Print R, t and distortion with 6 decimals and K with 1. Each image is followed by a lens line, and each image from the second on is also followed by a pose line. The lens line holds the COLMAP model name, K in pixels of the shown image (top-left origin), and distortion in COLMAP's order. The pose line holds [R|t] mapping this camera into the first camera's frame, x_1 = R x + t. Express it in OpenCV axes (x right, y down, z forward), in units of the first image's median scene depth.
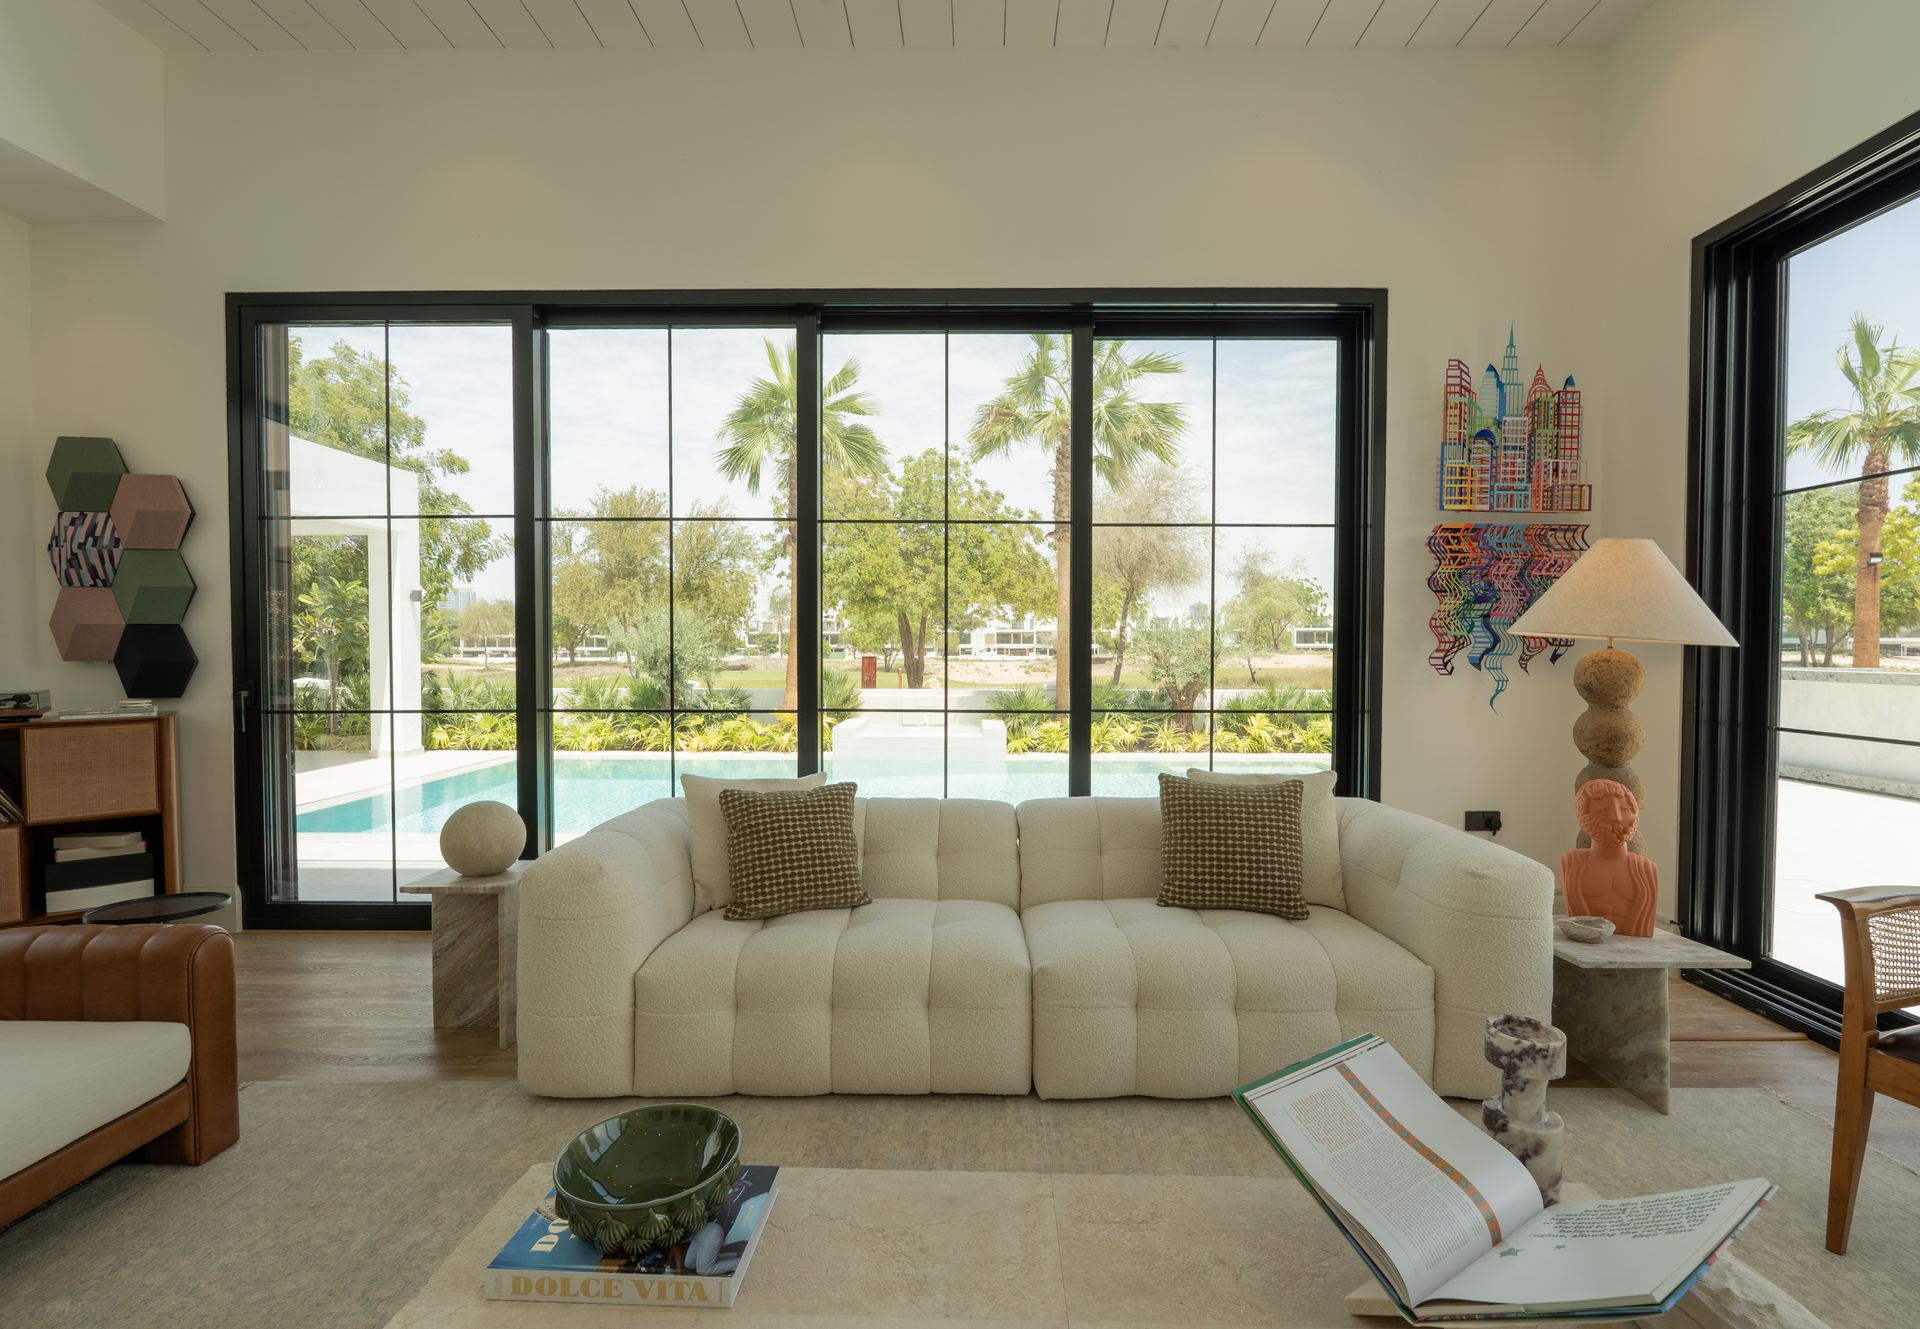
lens RADIAL K [[907.7, 0, 966.6], [0, 907.7, 660.4], [0, 0, 1]] dist [-0.000955, 0.002313]
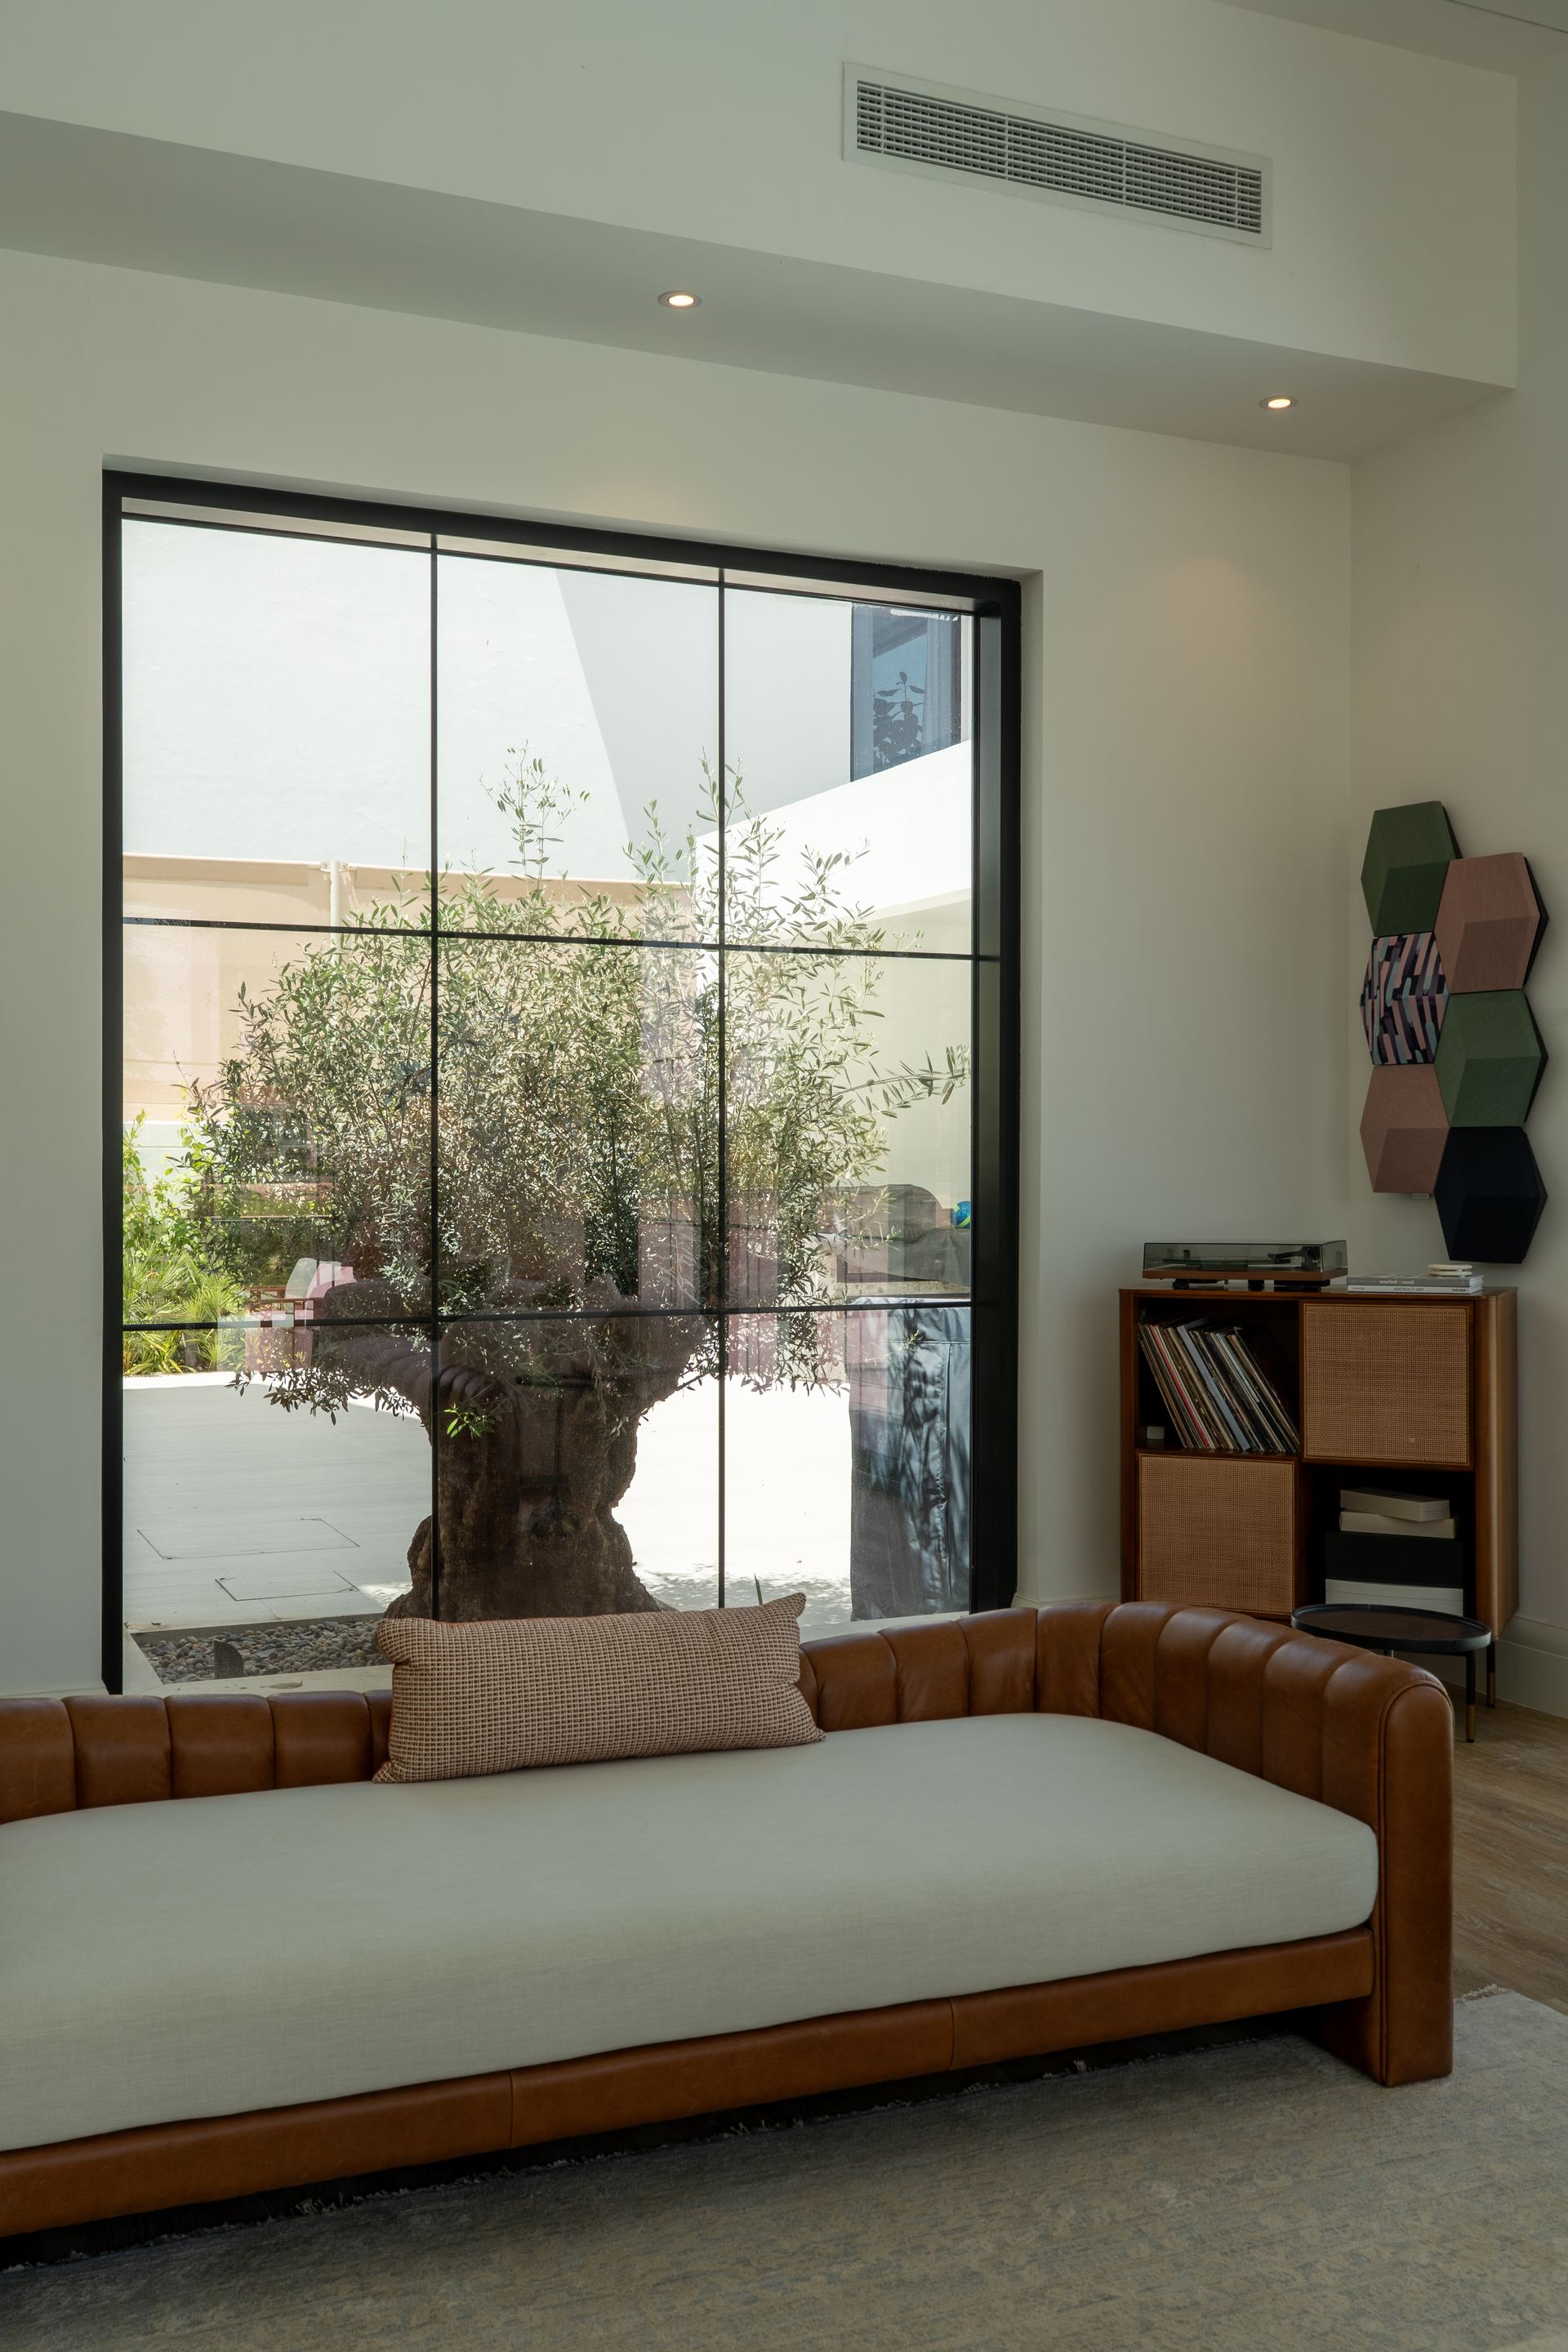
lens RADIAL K [[2282.4, 0, 776.5], [0, 2282.4, 1176.4], [0, 0, 1]] dist [0.009737, 0.000000]
pose [[0.419365, 0.008691, -0.907776, 0.193637], [-0.021117, 0.999777, -0.000184, -0.001010], [0.907572, 0.019247, 0.419455, 0.033366]]
